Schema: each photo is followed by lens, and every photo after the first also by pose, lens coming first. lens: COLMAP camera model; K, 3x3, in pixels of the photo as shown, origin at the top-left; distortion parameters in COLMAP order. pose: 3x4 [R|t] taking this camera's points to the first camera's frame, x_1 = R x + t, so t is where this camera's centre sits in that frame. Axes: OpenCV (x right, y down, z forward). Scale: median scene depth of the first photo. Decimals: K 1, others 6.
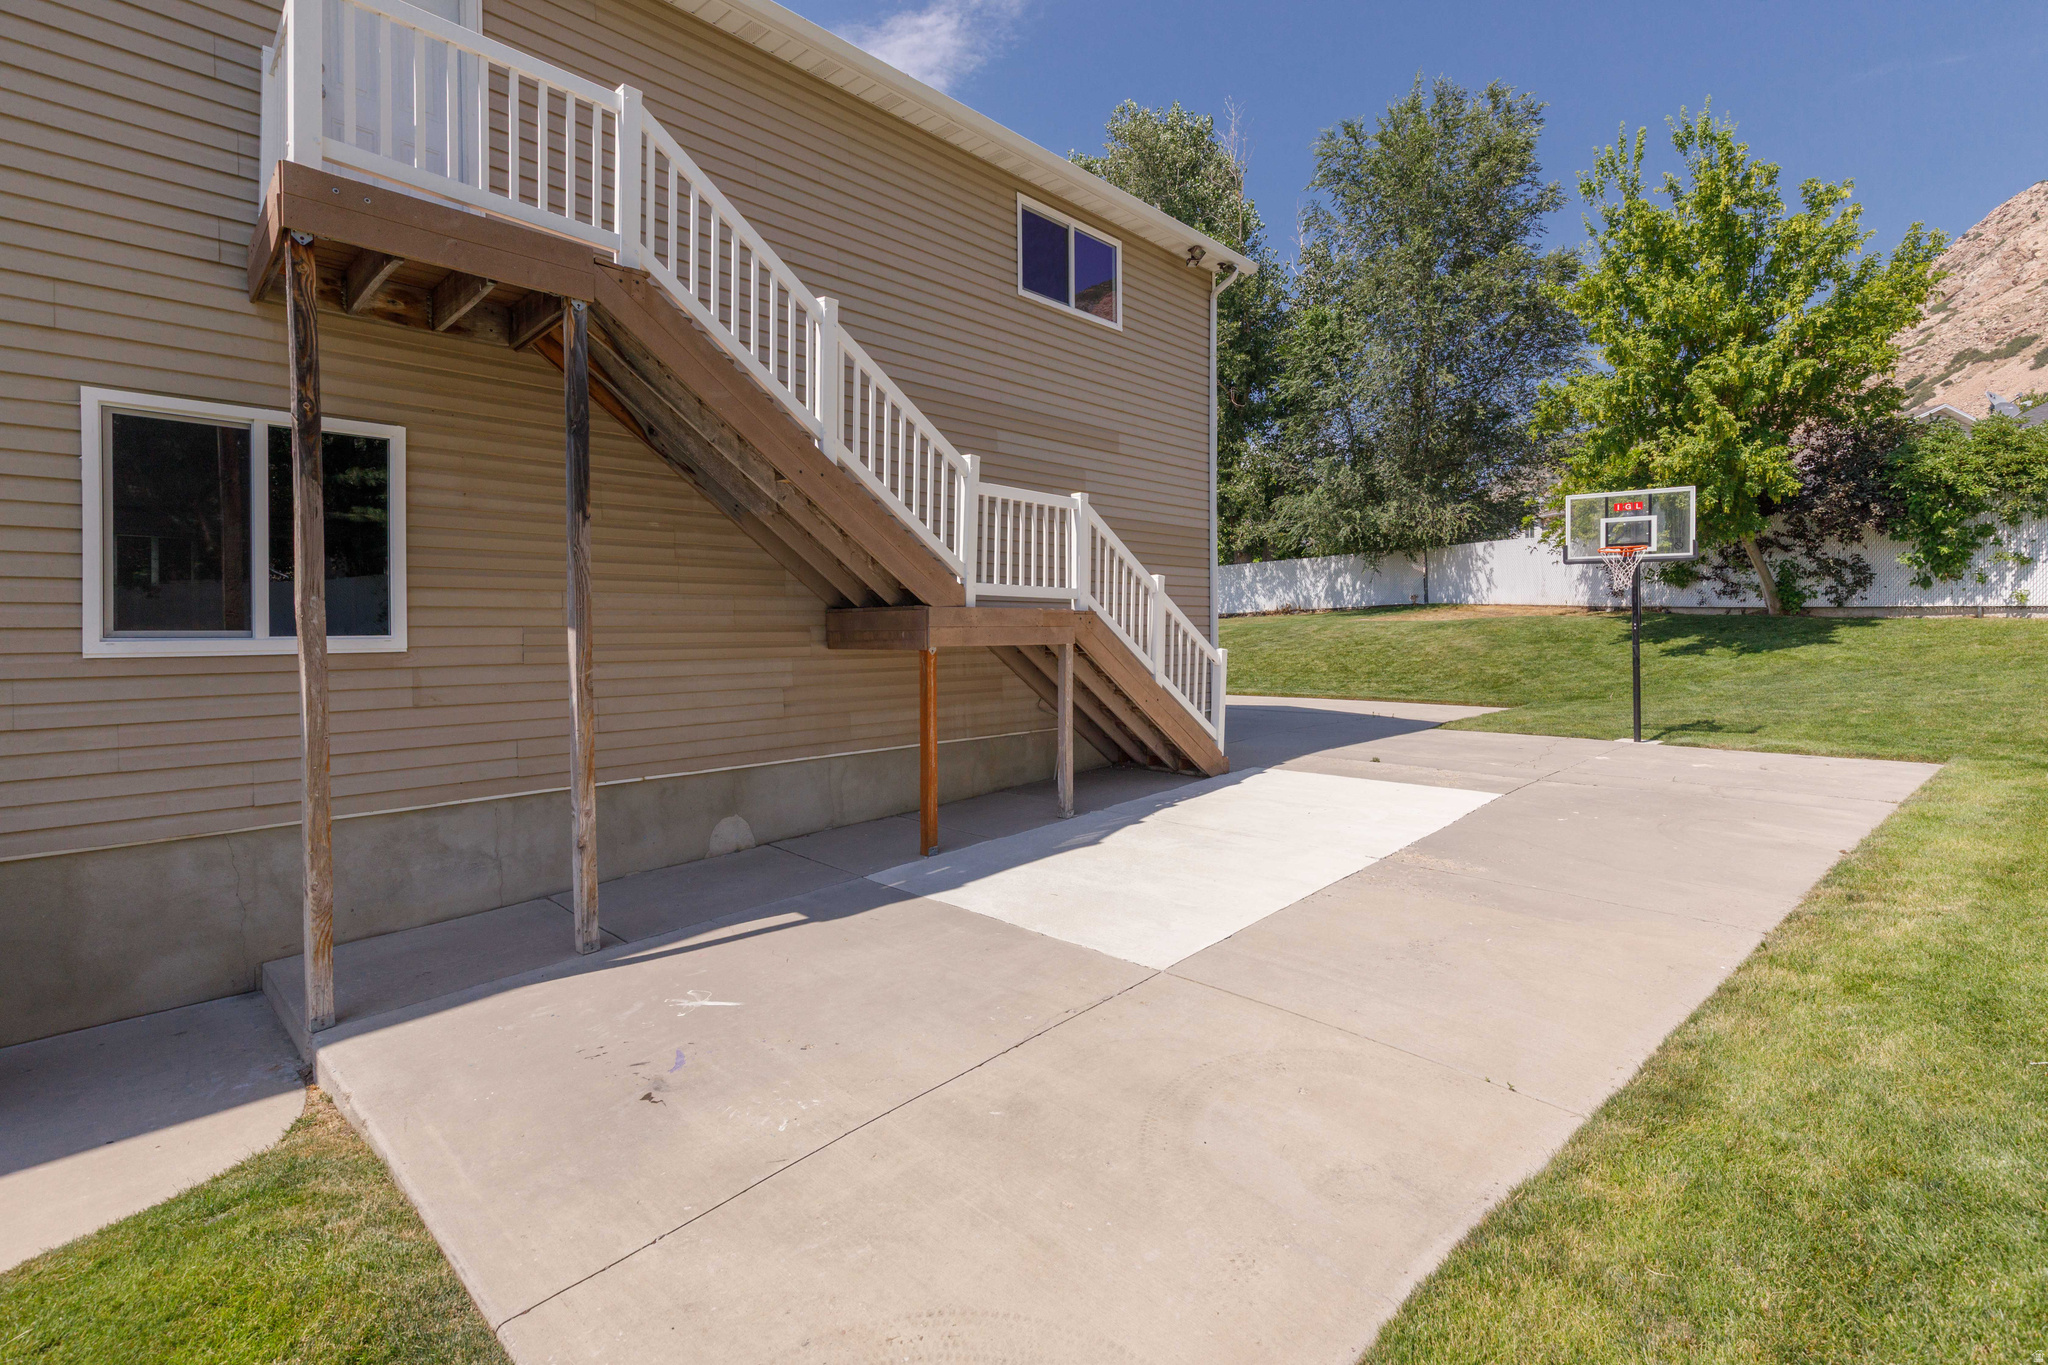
lens RADIAL K [[924.8, 0, 1019.0], [0, 924.8, 617.6], [0, 0, 1]] dist [0.009209, -0.000366]
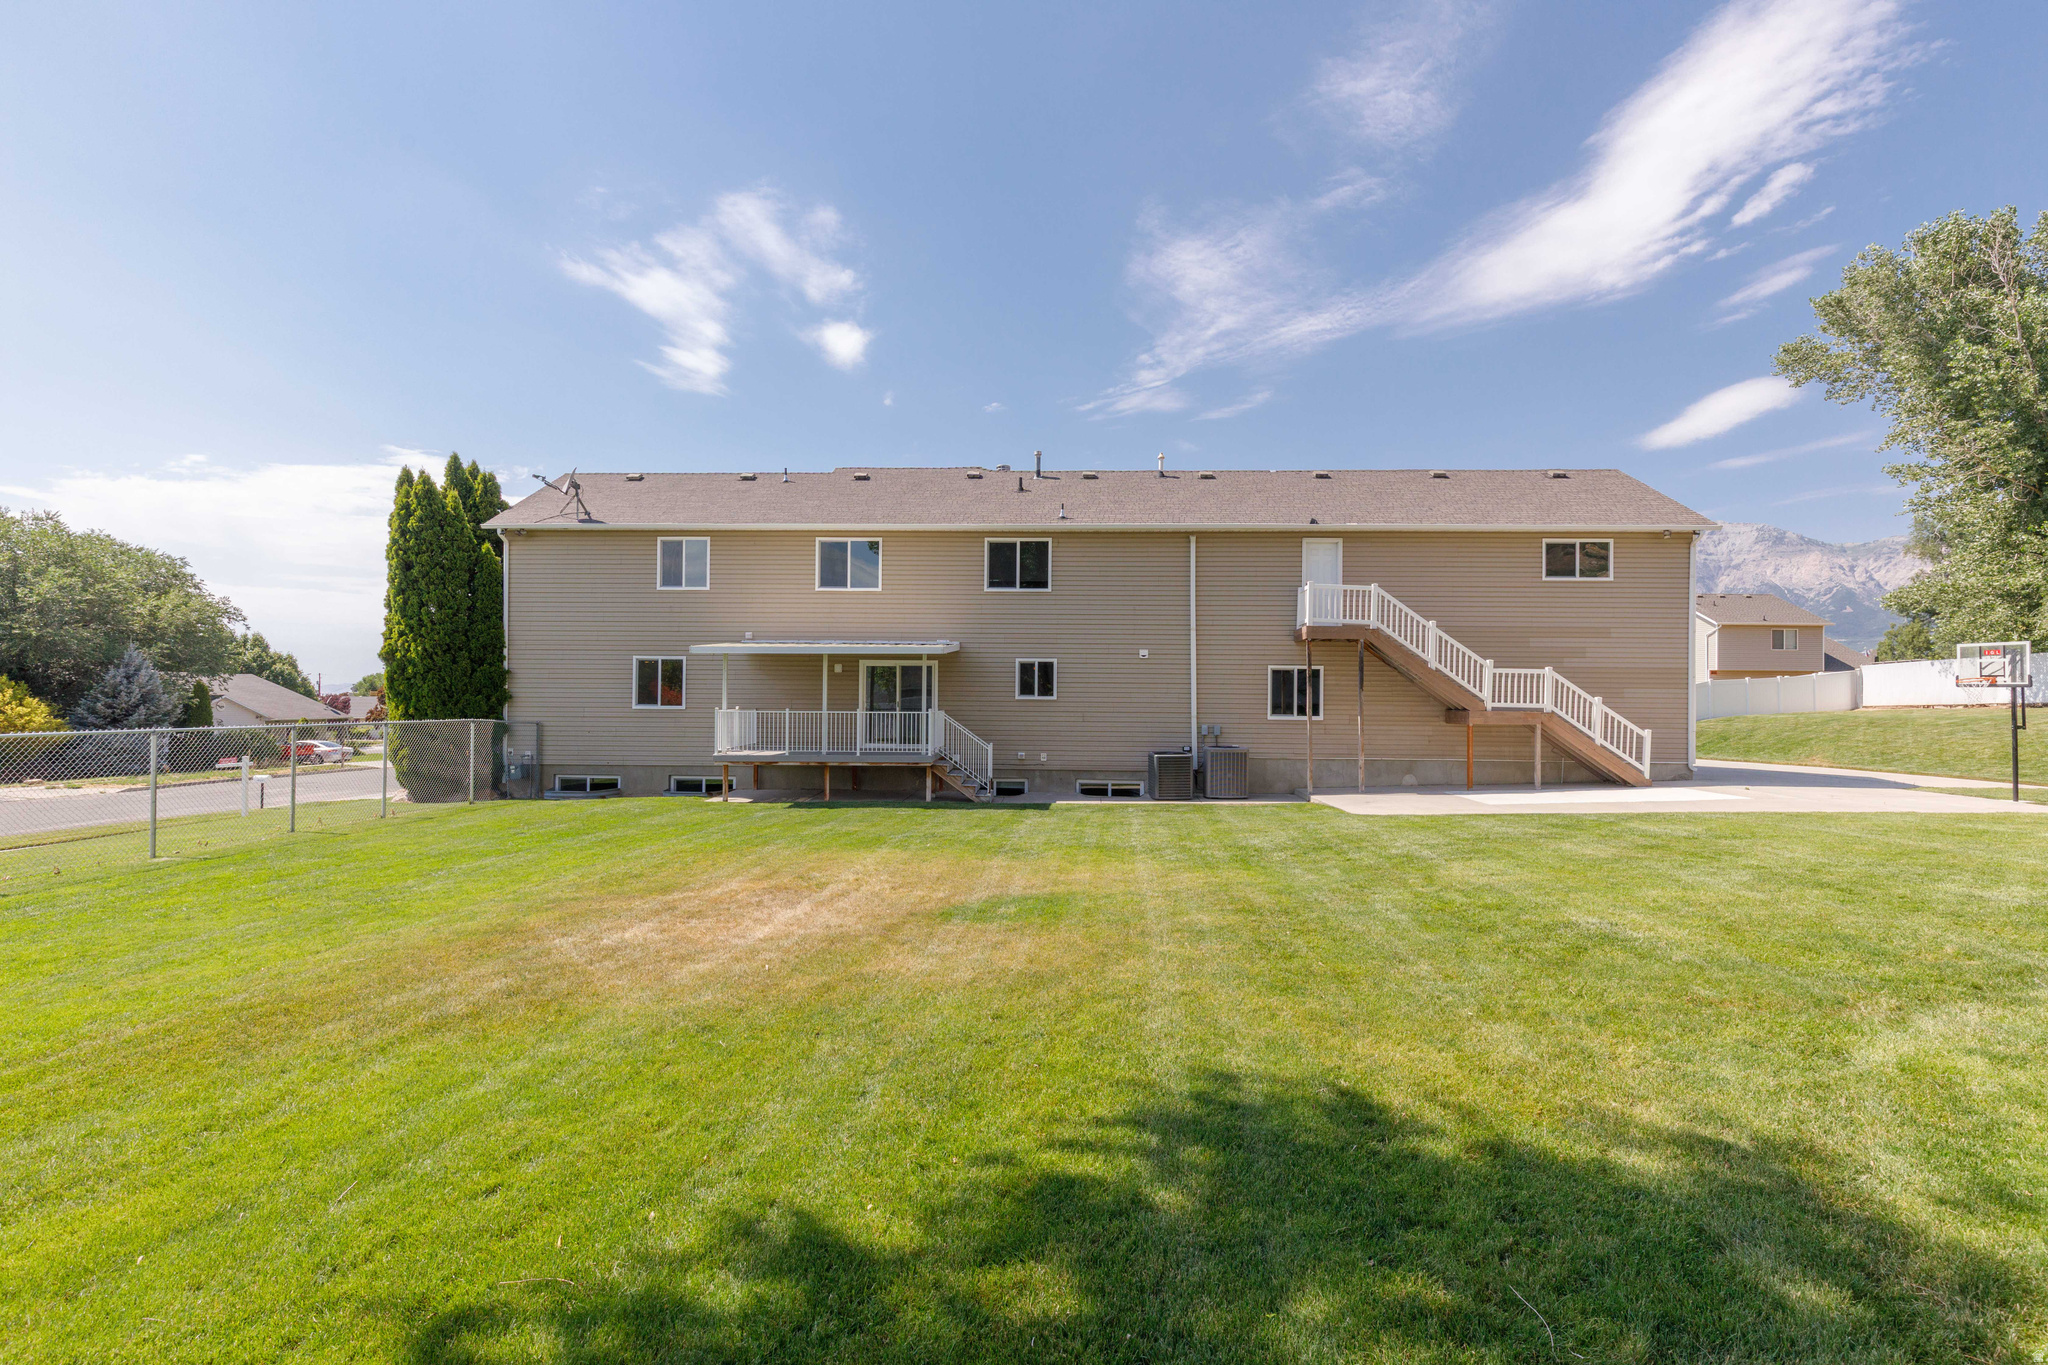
lens RADIAL K [[961.4, 0, 1024.0], [0, 961.4, 682.5], [0, 0, 1]] dist [0.015710, 0.000505]
pose [[0.681584, -0.001770, -0.731738, 0.867181], [-0.006866, 0.999938, -0.008813, -0.047190], [0.731708, 0.011031, 0.681529, -1.602955]]
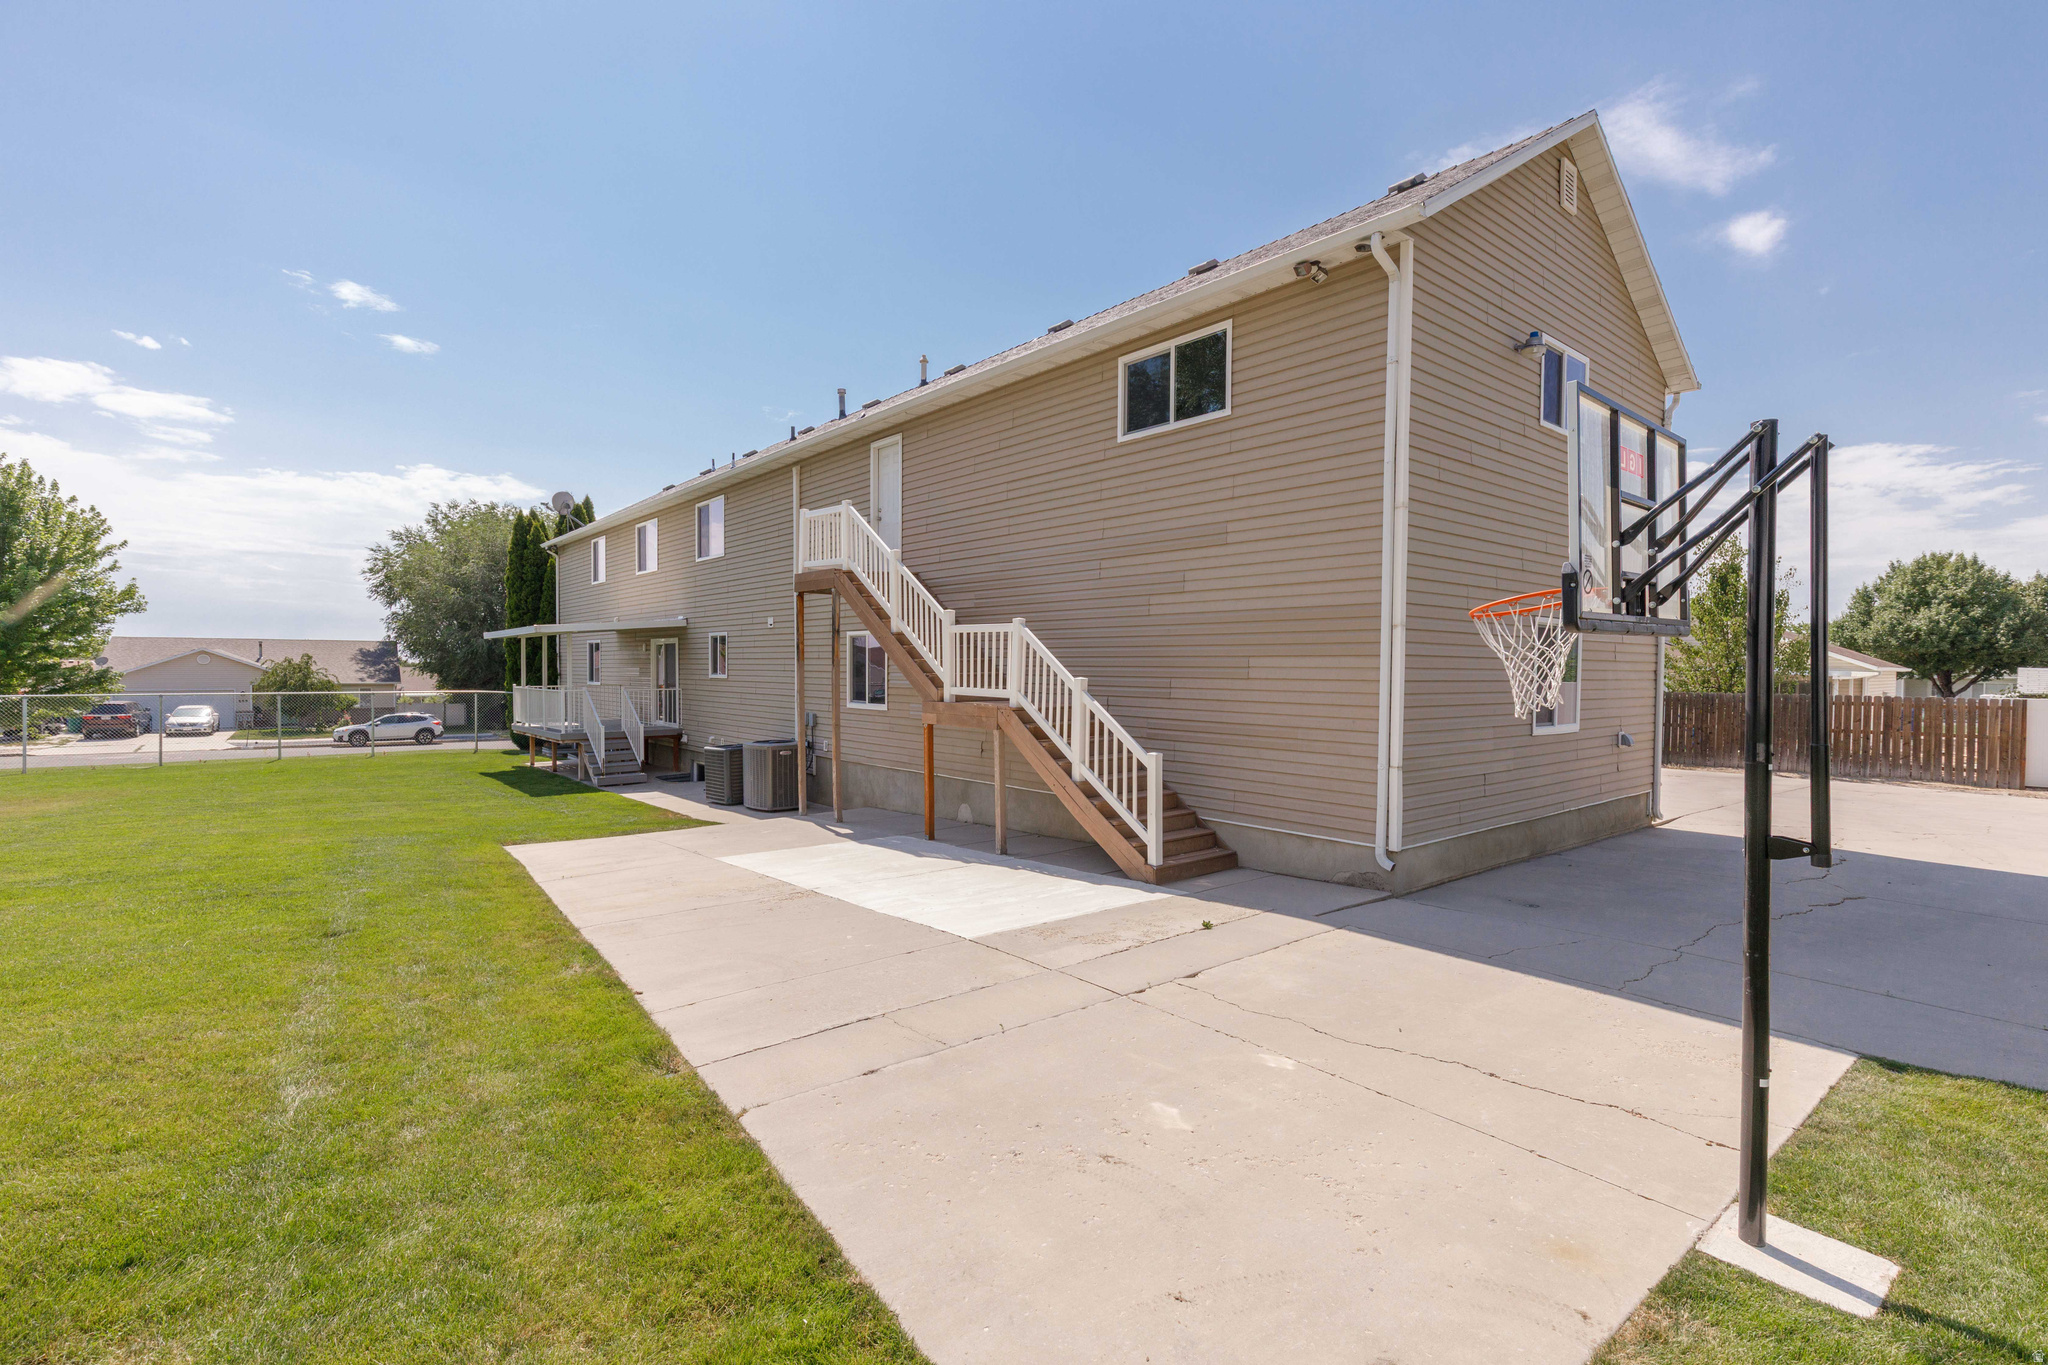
lens RADIAL K [[926.5, 0, 1013.9], [0, 926.5, 689.6], [0, 0, 1]] dist [0.004852, 0.000250]
pose [[-0.098841, 0.029061, -0.994679, 1.152316], [0.003181, 0.999578, 0.028888, -0.058387], [0.995098, -0.000308, -0.098892, 0.924805]]
